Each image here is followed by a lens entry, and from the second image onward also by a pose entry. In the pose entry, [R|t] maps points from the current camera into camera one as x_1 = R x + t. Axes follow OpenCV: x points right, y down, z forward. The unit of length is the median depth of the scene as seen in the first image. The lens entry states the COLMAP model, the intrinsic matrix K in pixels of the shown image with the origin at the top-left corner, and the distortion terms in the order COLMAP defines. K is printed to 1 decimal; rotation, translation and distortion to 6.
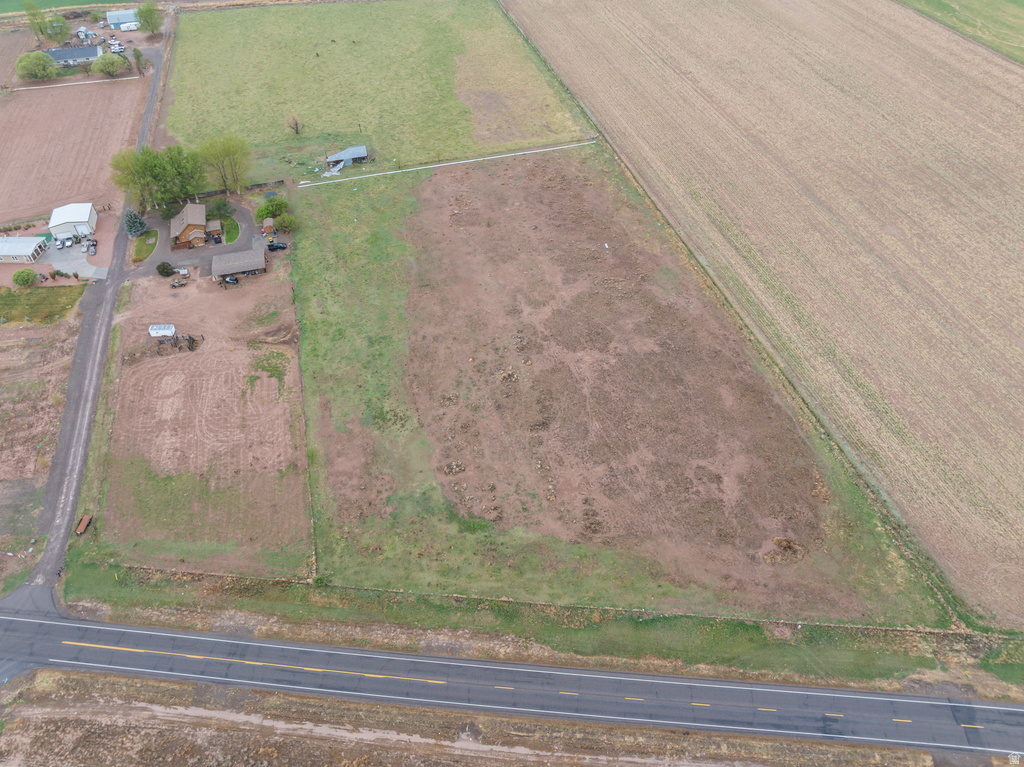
lens RADIAL K [[720.8, 0, 516.7], [0, 720.8, 379.6], [0, 0, 1]] dist [-0.043478, 0.009840]
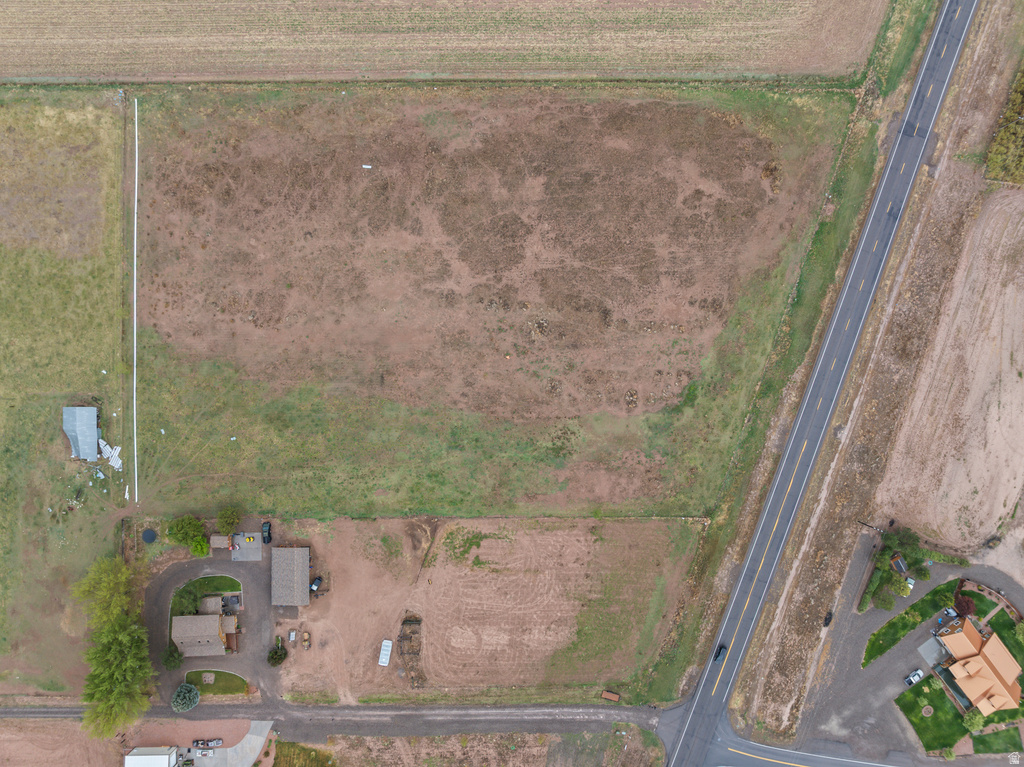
lens RADIAL K [[720.8, 0, 516.7], [0, 720.8, 379.6], [0, 0, 1]] dist [-0.043478, 0.009840]
pose [[0.260122, -0.965150, 0.028683, -0.124845], [0.676624, 0.203392, 0.707681, -0.763423], [-0.688852, -0.164675, 0.705950, 0.261468]]
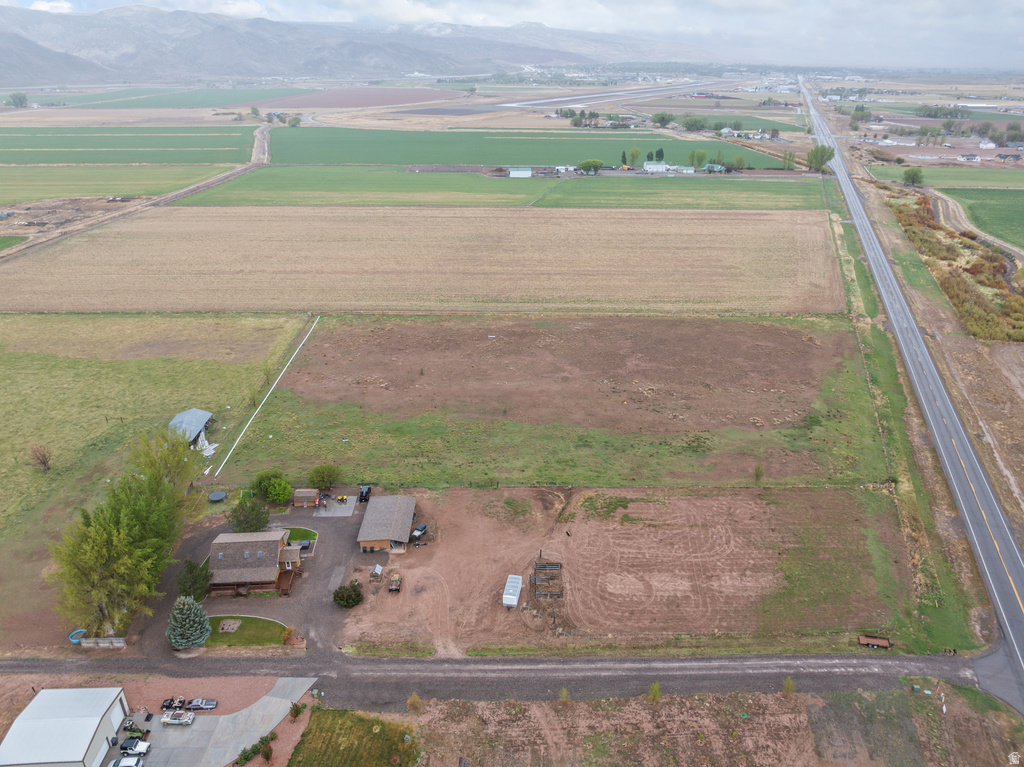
lens RADIAL K [[720.8, 0, 516.7], [0, 720.8, 379.6], [0, 0, 1]] dist [-0.043478, 0.009840]
pose [[0.242751, -0.388624, 0.888844, -1.070122], [0.683732, 0.718522, 0.127421, -0.308012], [-0.688173, 0.576800, 0.440137, 0.634074]]
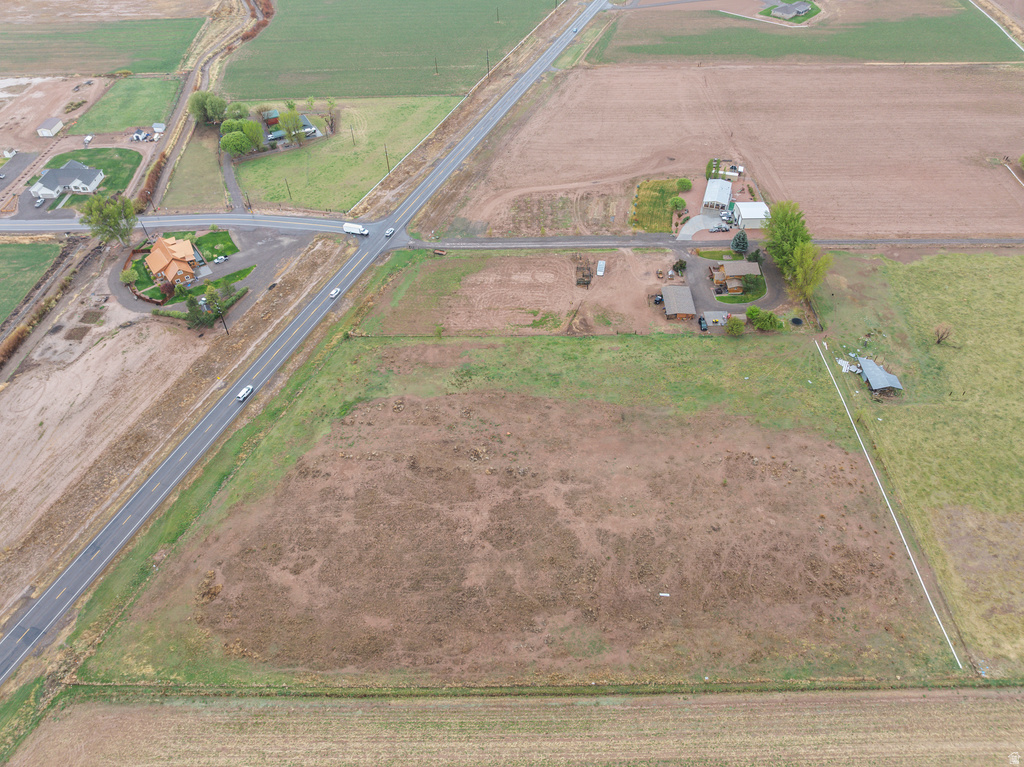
lens RADIAL K [[720.8, 0, 516.7], [0, 720.8, 379.6], [0, 0, 1]] dist [-0.043478, 0.009840]
pose [[-0.268619, 0.685152, -0.677061, 0.645158], [-0.672802, 0.369561, 0.640907, -0.800439], [0.689334, 0.627687, 0.361700, 0.566974]]
